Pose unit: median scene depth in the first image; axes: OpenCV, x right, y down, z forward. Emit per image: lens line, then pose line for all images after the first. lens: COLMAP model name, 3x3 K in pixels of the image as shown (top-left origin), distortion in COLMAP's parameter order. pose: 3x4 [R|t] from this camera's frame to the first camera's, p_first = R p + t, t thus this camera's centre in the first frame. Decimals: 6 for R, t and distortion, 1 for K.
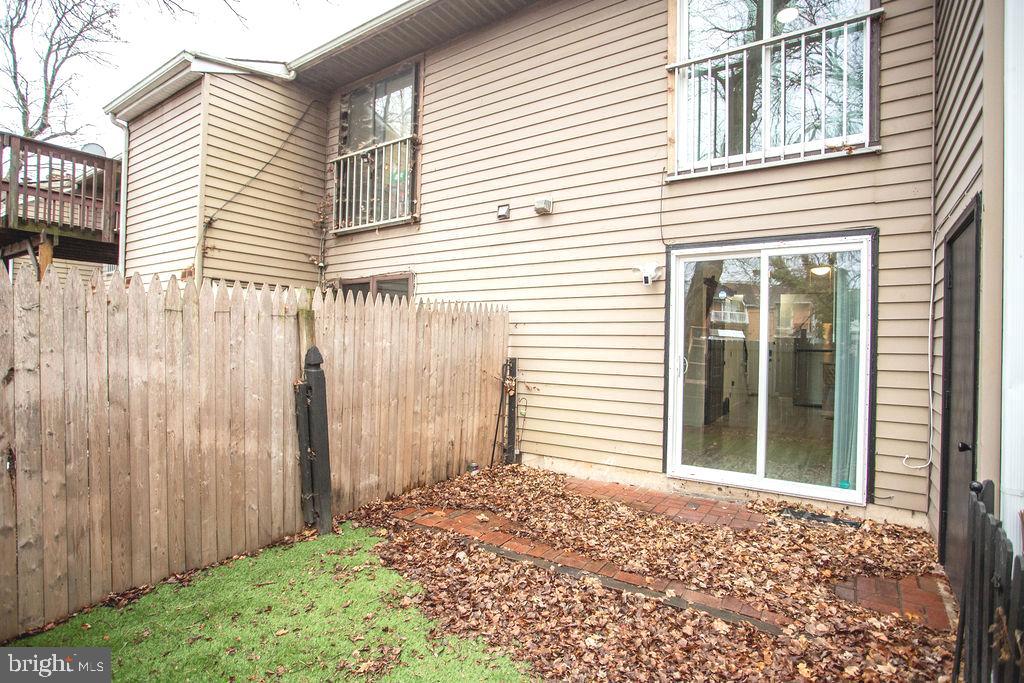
lens RADIAL K [[505.3, 0, 515.9], [0, 505.3, 336.0], [0, 0, 1]] dist [-0.063836, 0.035856]
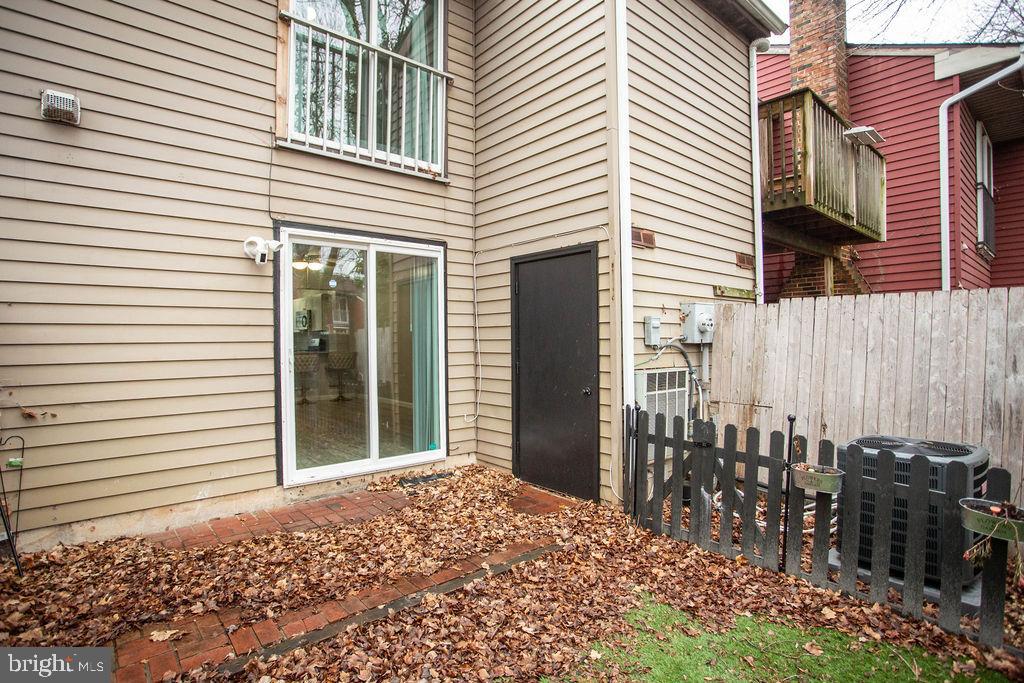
lens RADIAL K [[505.3, 0, 515.9], [0, 505.3, 336.0], [0, 0, 1]] dist [-0.063836, 0.035856]
pose [[0.301092, -0.013641, 0.953497, -0.431841], [0.004790, 0.999907, 0.012793, 0.009349], [-0.953583, 0.000715, 0.301130, 0.393670]]
